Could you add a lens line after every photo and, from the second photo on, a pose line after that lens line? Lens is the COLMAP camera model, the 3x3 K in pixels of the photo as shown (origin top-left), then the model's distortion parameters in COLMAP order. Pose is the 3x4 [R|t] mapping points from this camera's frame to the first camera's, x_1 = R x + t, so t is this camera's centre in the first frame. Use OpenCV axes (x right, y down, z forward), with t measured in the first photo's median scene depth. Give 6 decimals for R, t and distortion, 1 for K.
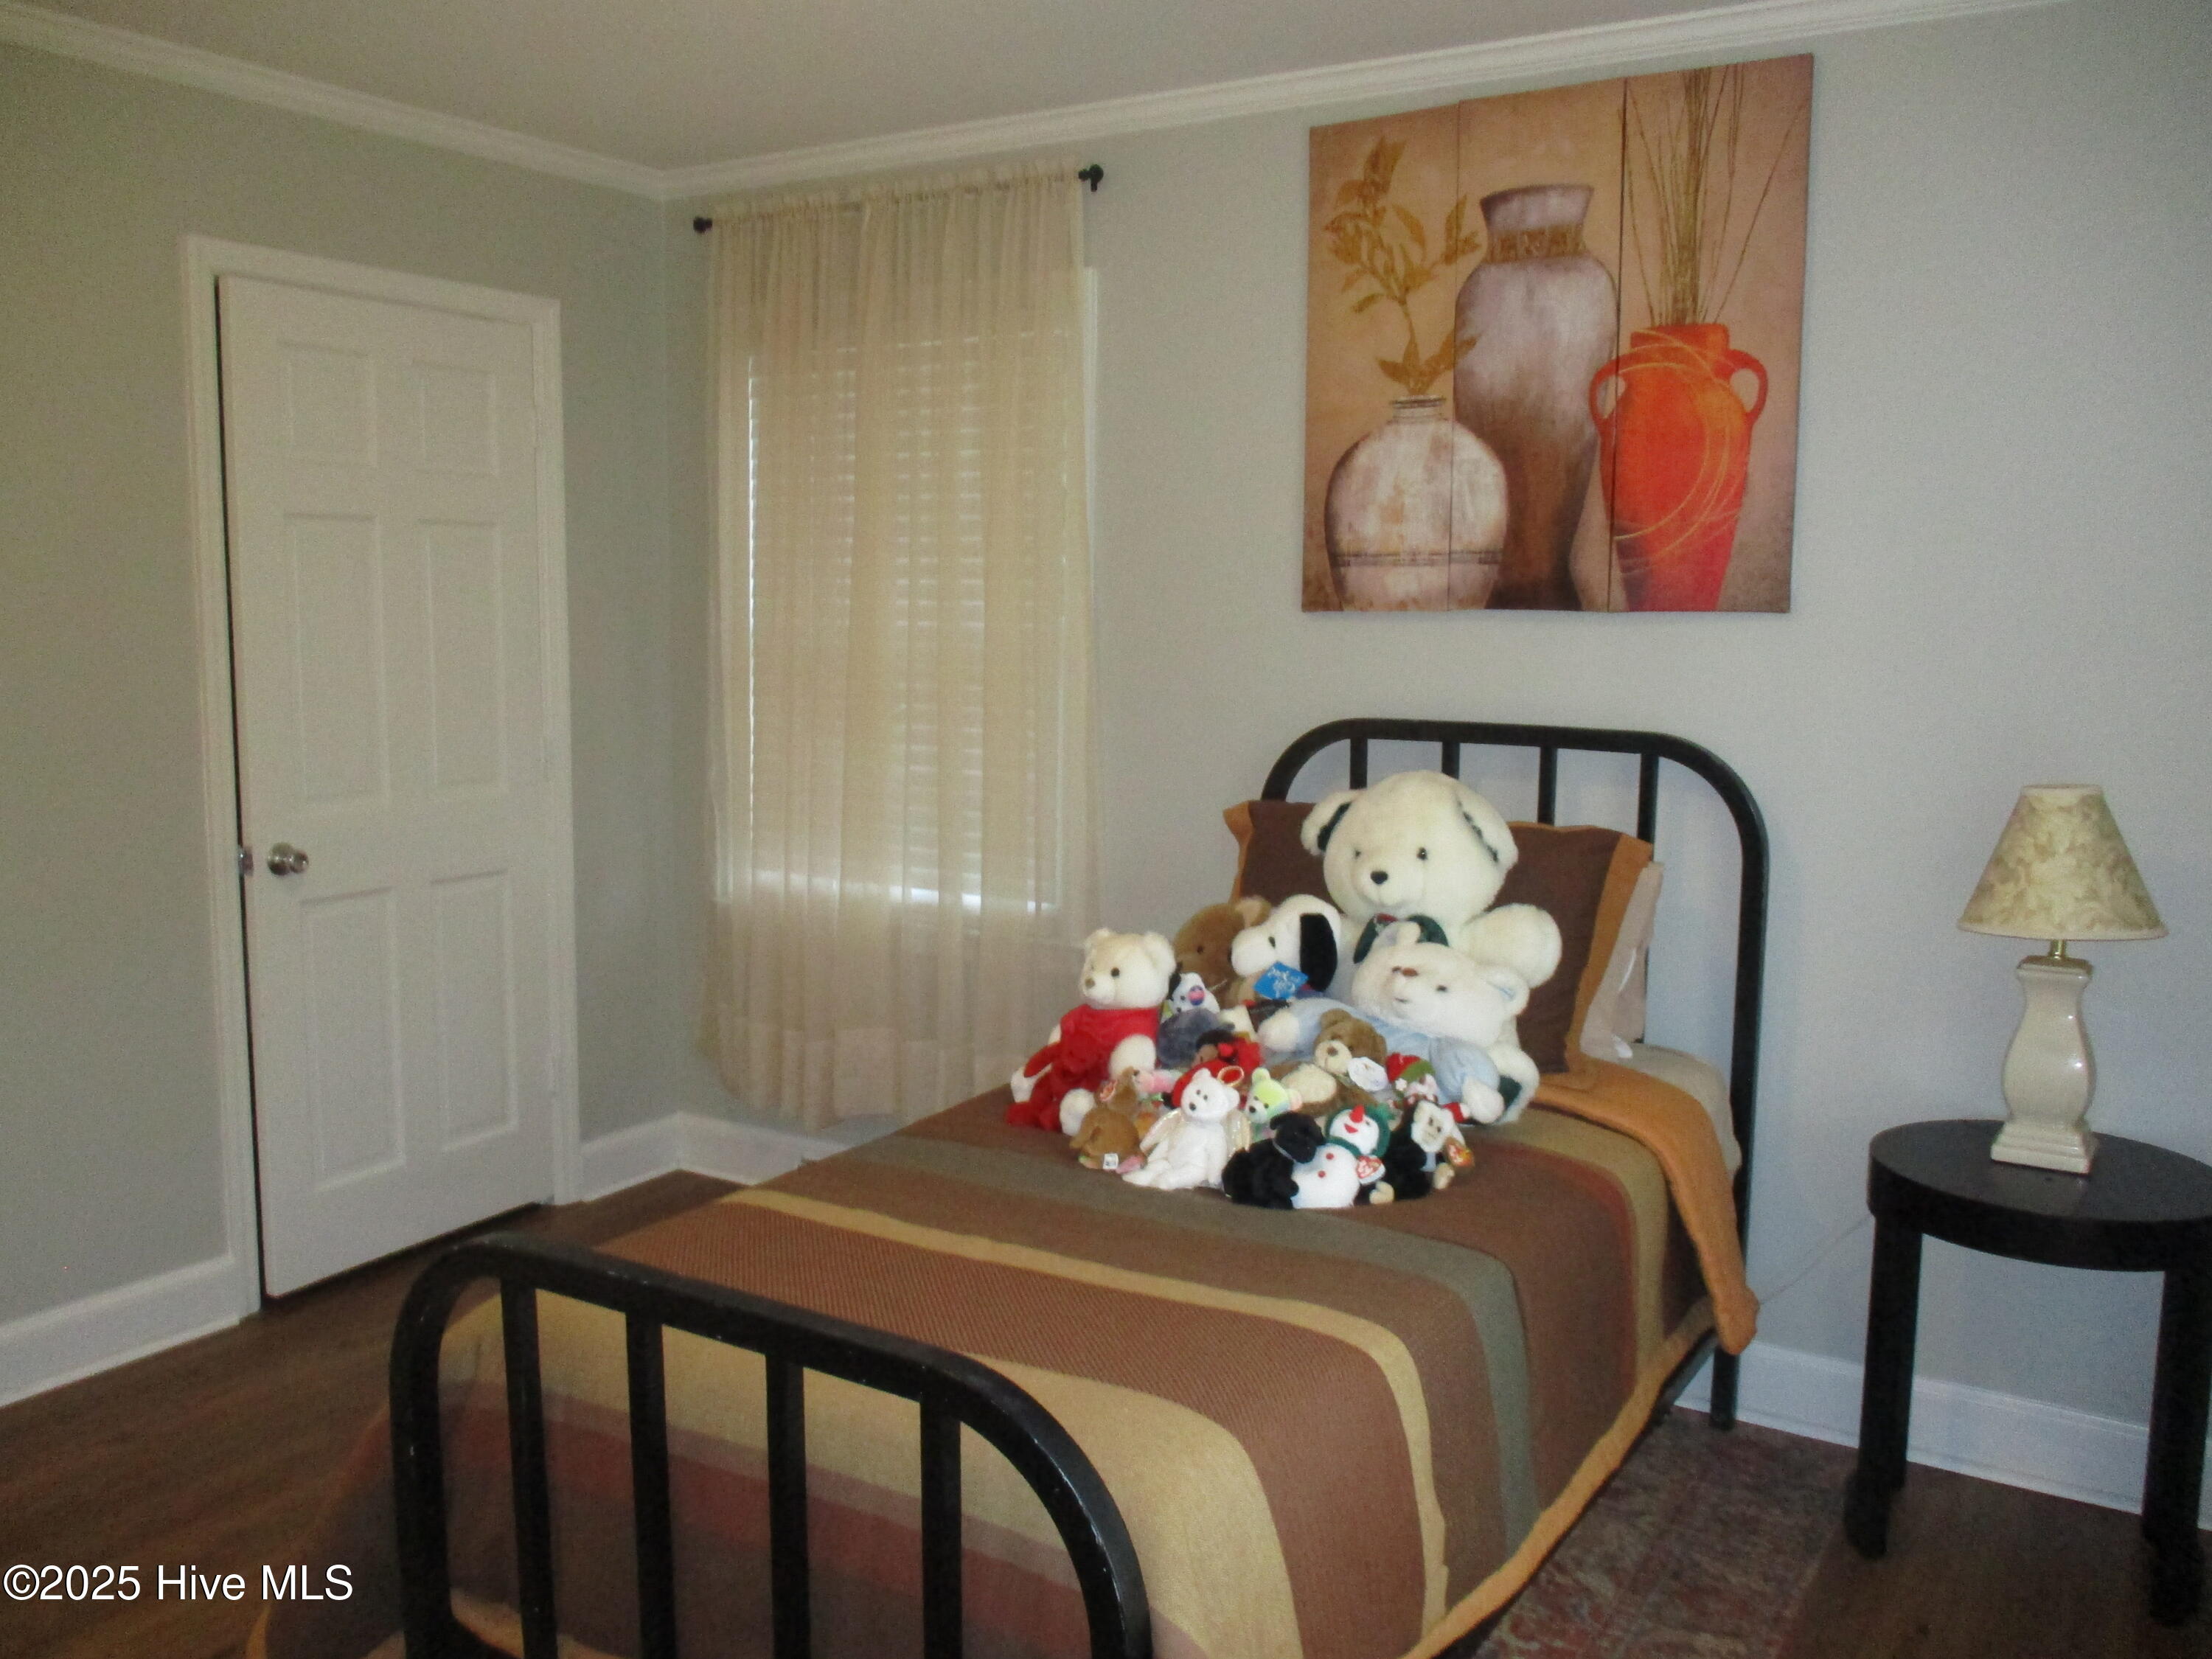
lens RADIAL K [[1852.3, 0, 1109.3], [0, 1852.3, 821.7], [0, 0, 1]] dist [-0.030337, 0.012291]
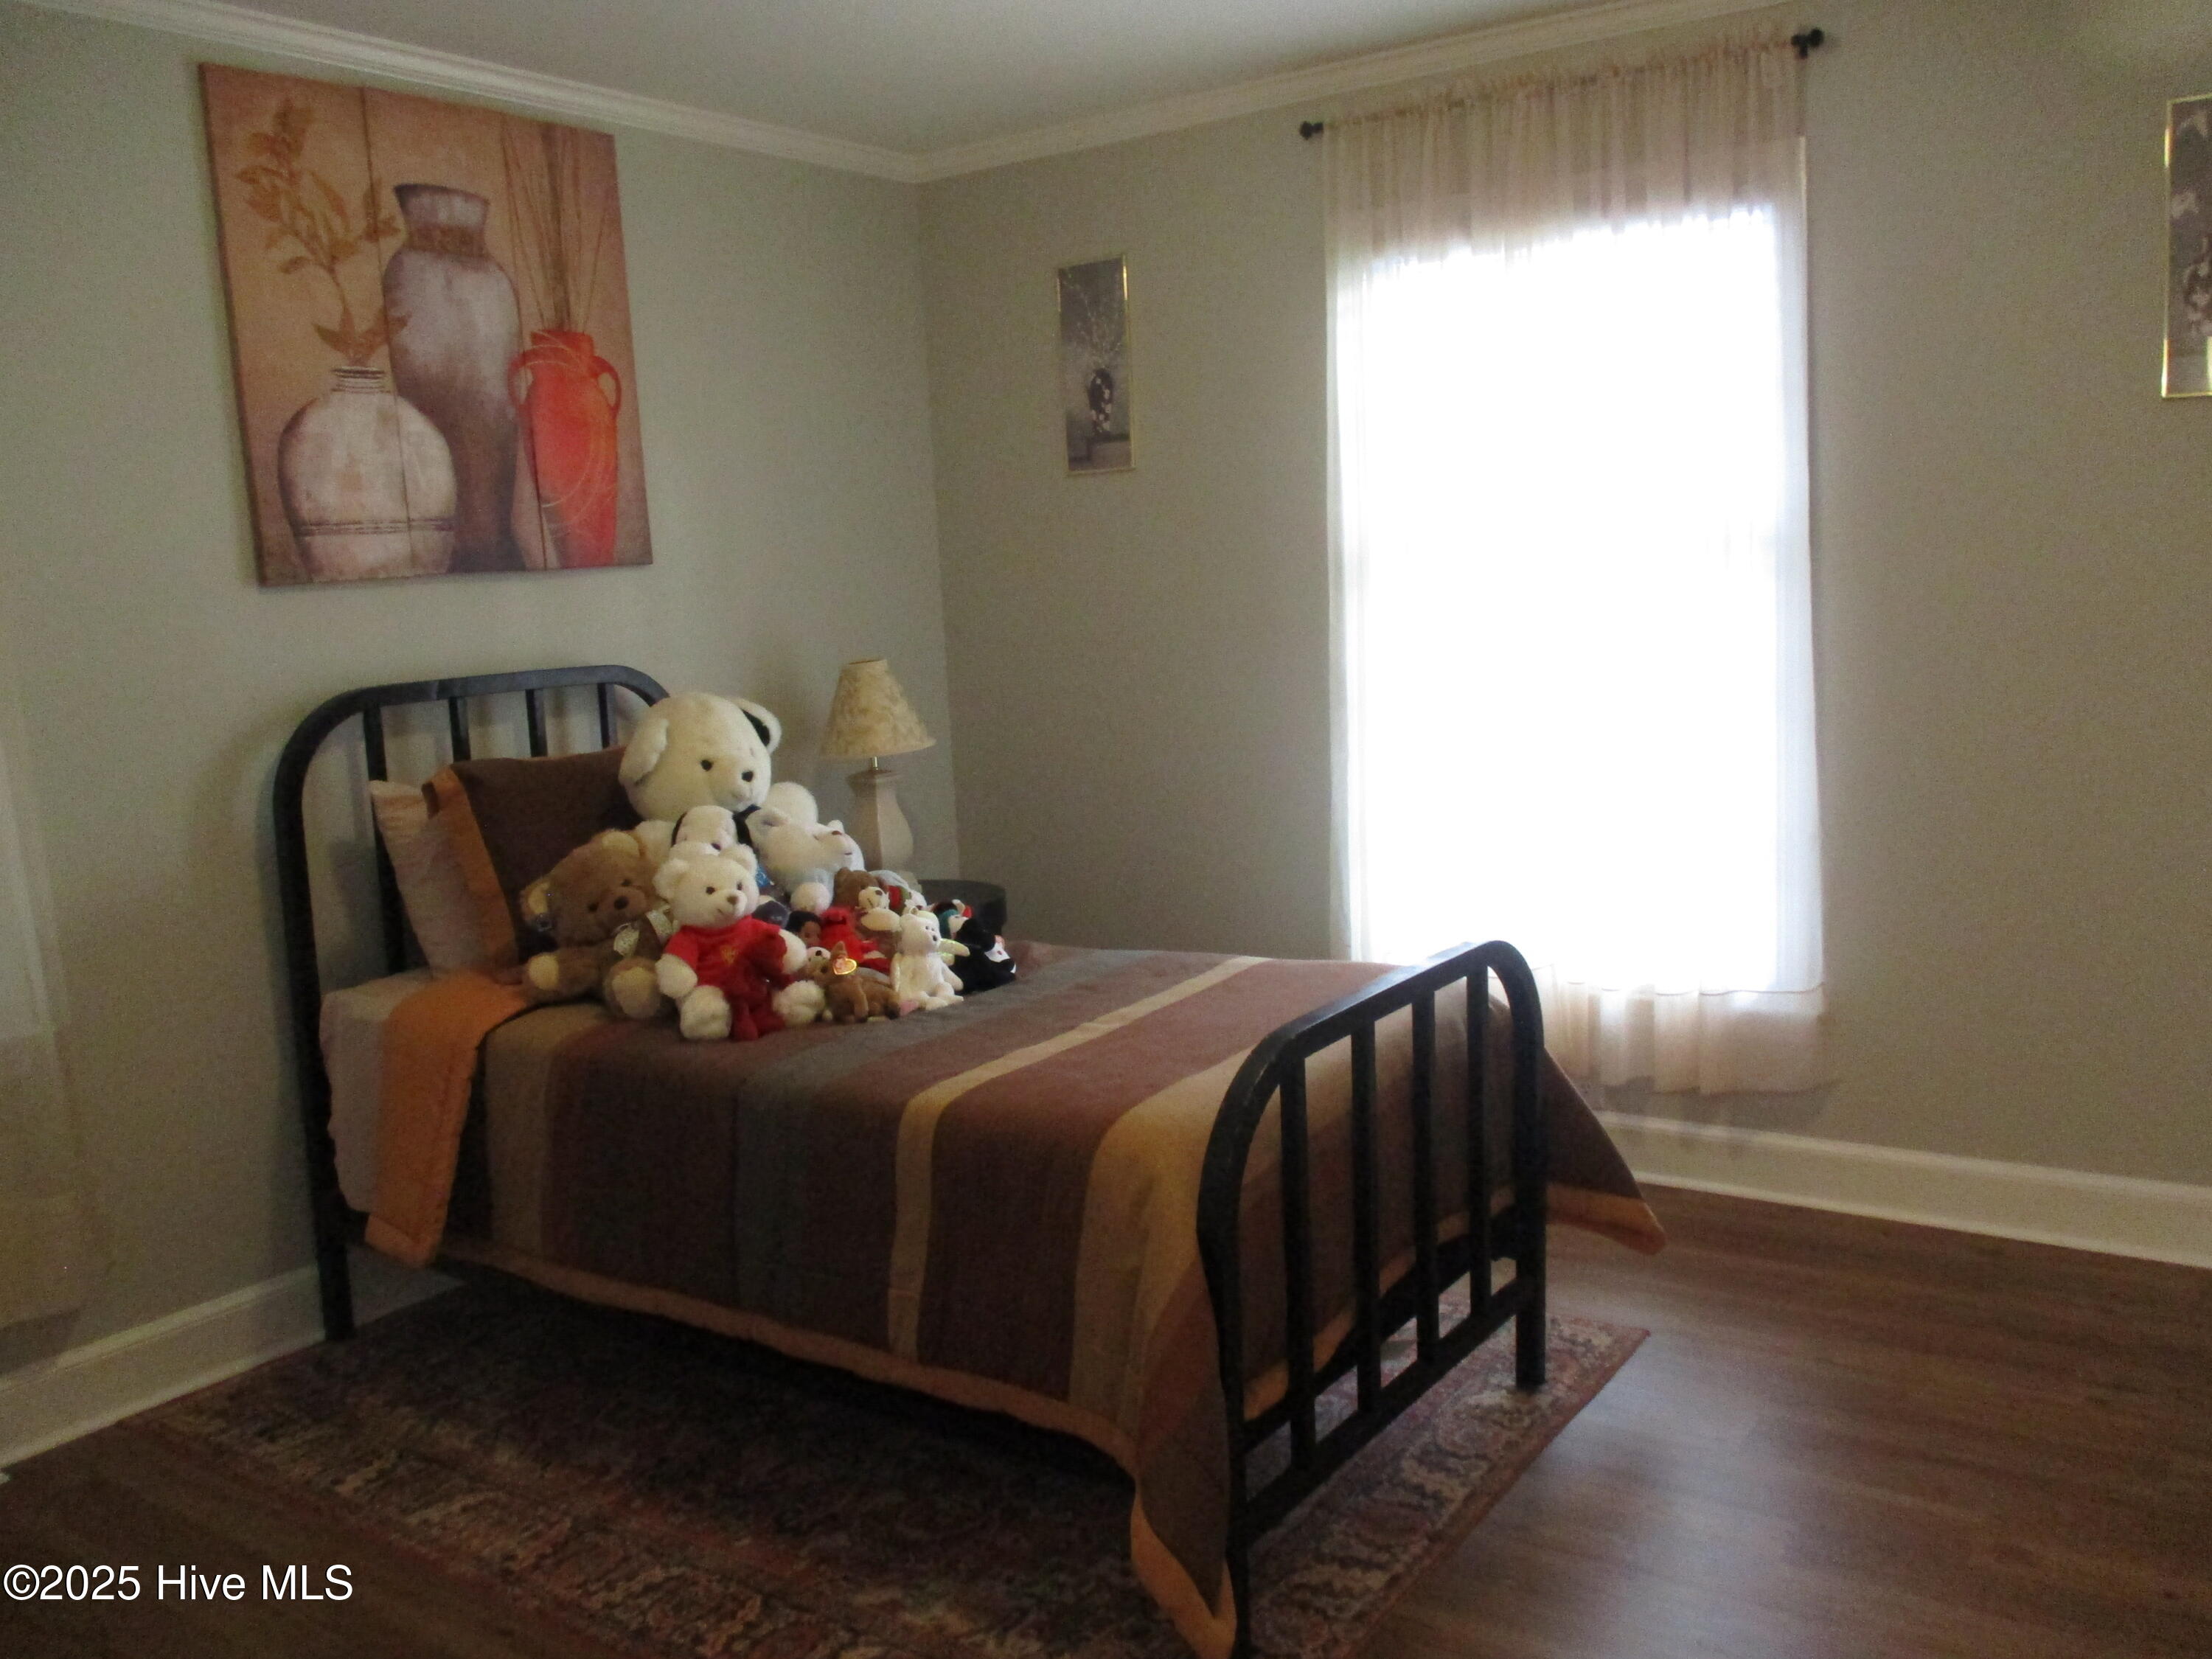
lens RADIAL K [[1827.0, 0, 1106.0], [0, 1827.0, 829.5], [0, 0, 1]] dist [-0.015915, 0.000356]
pose [[0.069855, -0.159039, 0.984798, -0.841876], [0.166491, 0.975222, 0.145683, -0.059457], [-0.983565, 0.153783, 0.094603, 0.543585]]
